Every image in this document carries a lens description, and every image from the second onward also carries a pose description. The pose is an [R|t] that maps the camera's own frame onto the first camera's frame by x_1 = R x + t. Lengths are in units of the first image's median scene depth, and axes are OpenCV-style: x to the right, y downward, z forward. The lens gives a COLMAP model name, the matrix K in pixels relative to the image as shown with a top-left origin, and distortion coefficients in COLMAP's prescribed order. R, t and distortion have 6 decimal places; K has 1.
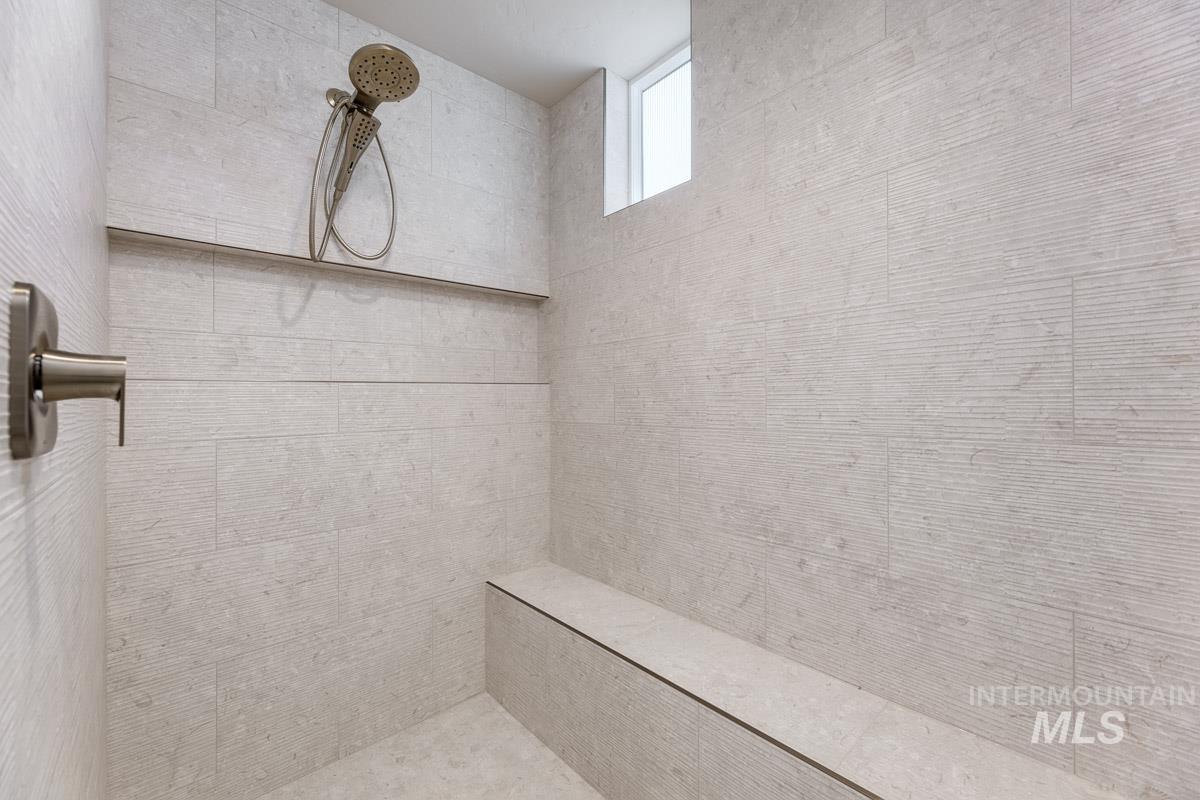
lens RADIAL K [[476.9, 0, 599.8], [0, 476.9, 395.9], [0, 0, 1]] dist [0.008414, 0.000131]
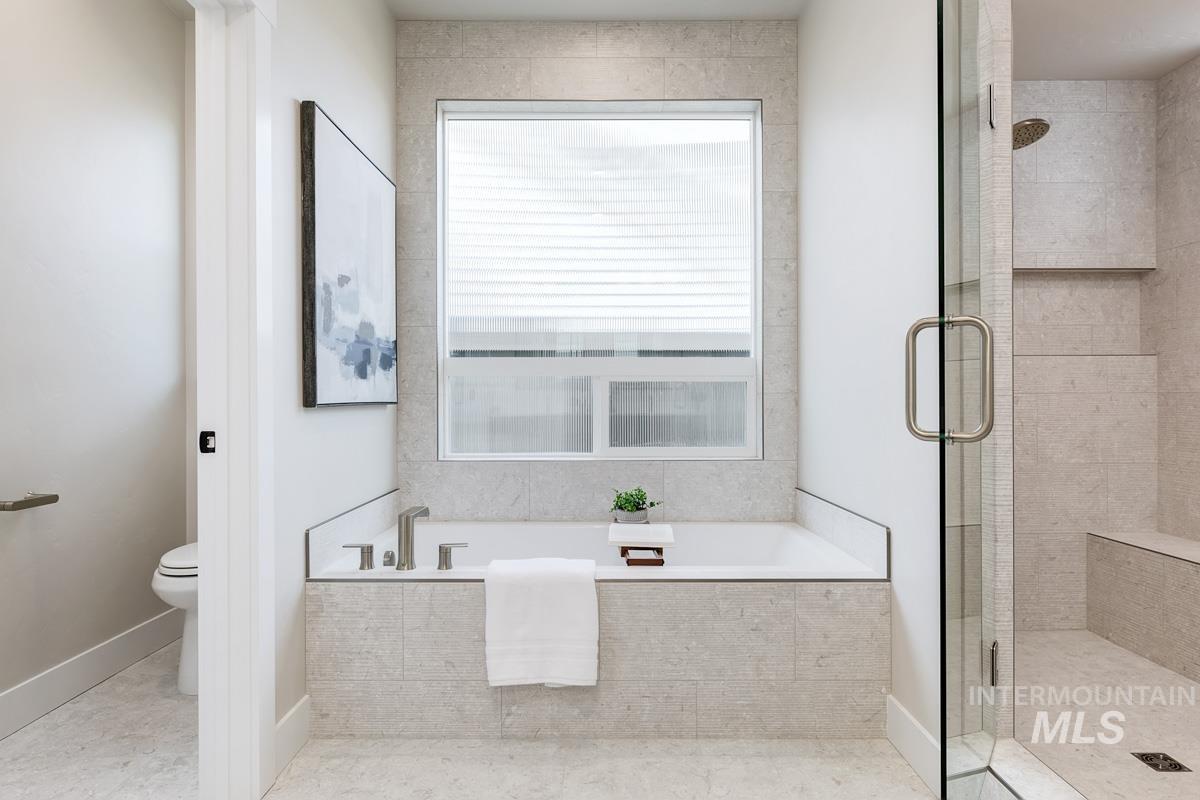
lens RADIAL K [[704.0, 0, 588.4], [0, 704.0, 387.7], [0, 0, 1]] dist [0.002733, 0.000007]
pose [[0.751686, 0.000952, -0.659521, -0.026037], [-0.006563, 0.999960, -0.006038, 0.062390], [0.659489, 0.008867, 0.751662, -0.935104]]
